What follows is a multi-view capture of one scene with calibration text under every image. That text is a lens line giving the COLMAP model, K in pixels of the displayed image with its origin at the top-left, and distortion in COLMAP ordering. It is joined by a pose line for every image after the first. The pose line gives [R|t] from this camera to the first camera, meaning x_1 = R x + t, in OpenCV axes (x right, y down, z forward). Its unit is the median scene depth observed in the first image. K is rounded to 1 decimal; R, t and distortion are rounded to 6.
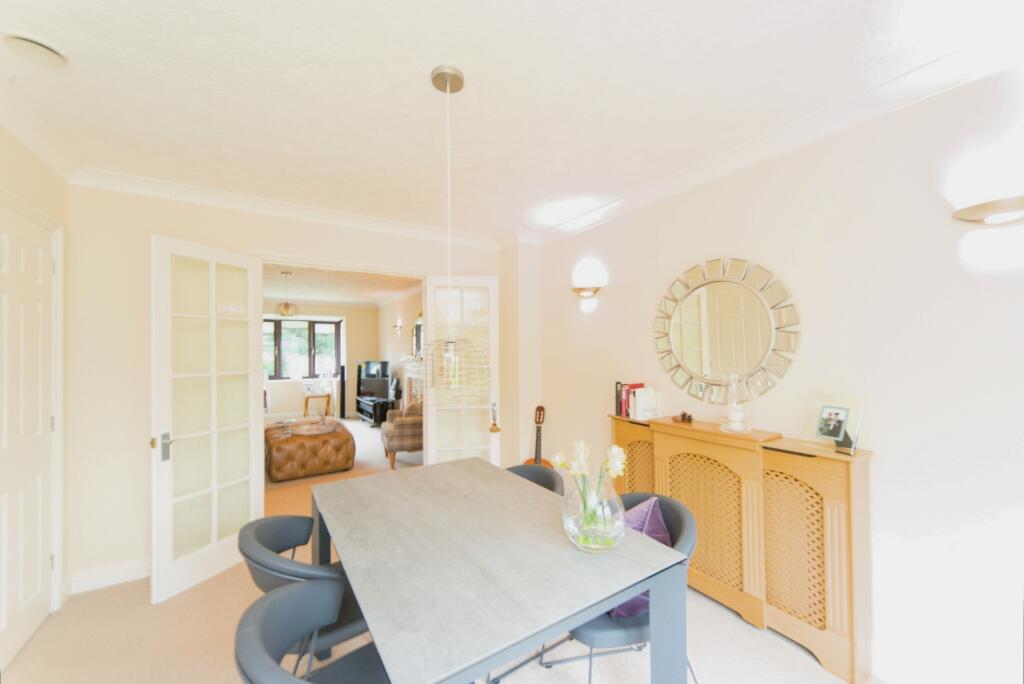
lens RADIAL K [[393.7, 0, 513.6], [0, 393.7, 347.9], [0, 0, 1]] dist [0.000423, -0.000047]
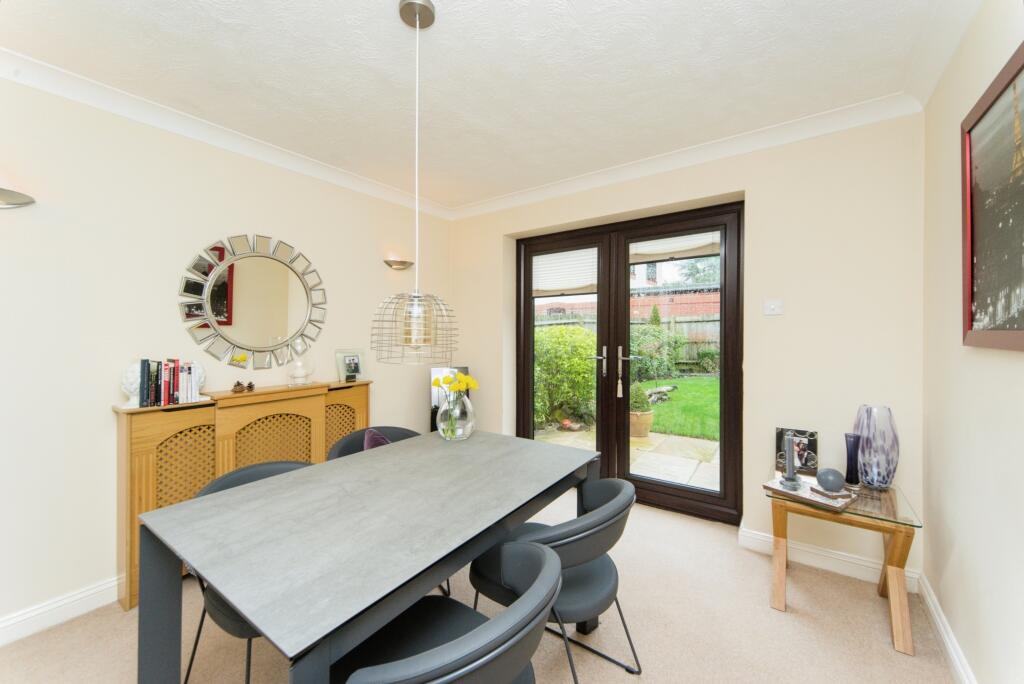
lens RADIAL K [[392.7, 0, 508.3], [0, 392.7, 326.7], [0, 0, 1]] dist [-0.000069, 0.000023]
pose [[-0.369813, 0.023026, 0.928821, -0.821352], [0.000534, 0.999698, -0.024571, 0.058172], [-0.929106, -0.008590, -0.369713, 0.848001]]
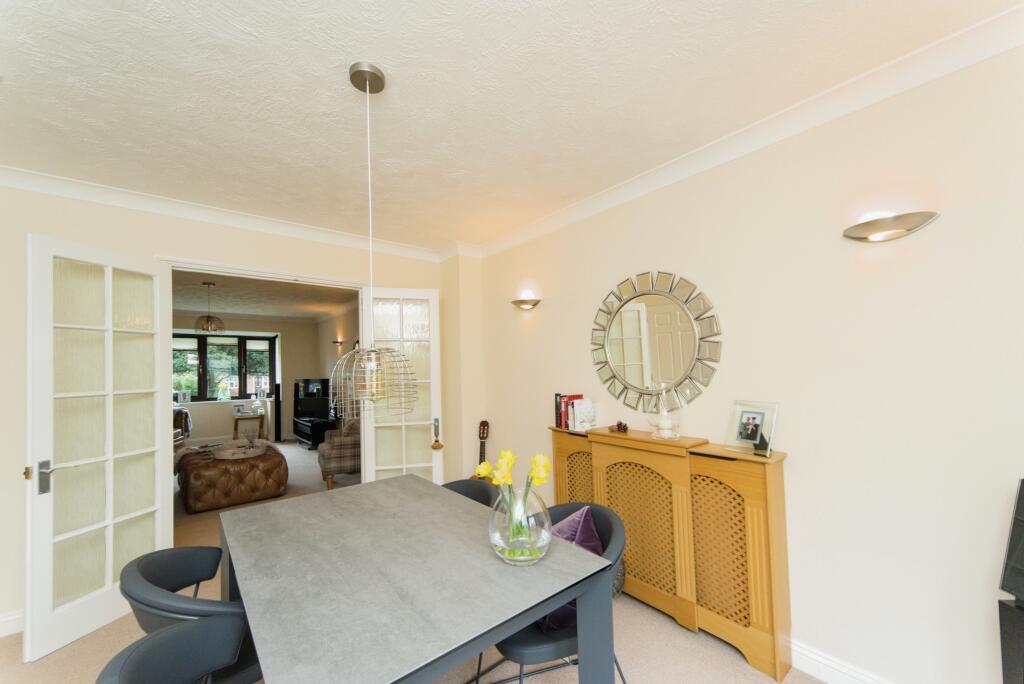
lens RADIAL K [[395.1, 0, 511.0], [0, 395.1, 354.3], [0, 0, 1]] dist [0.001615, 0.000288]
pose [[0.993607, -0.006509, 0.112710, 0.043487], [0.009572, 0.999599, -0.026657, 0.014569], [-0.112491, 0.027565, 0.993270, 0.009199]]
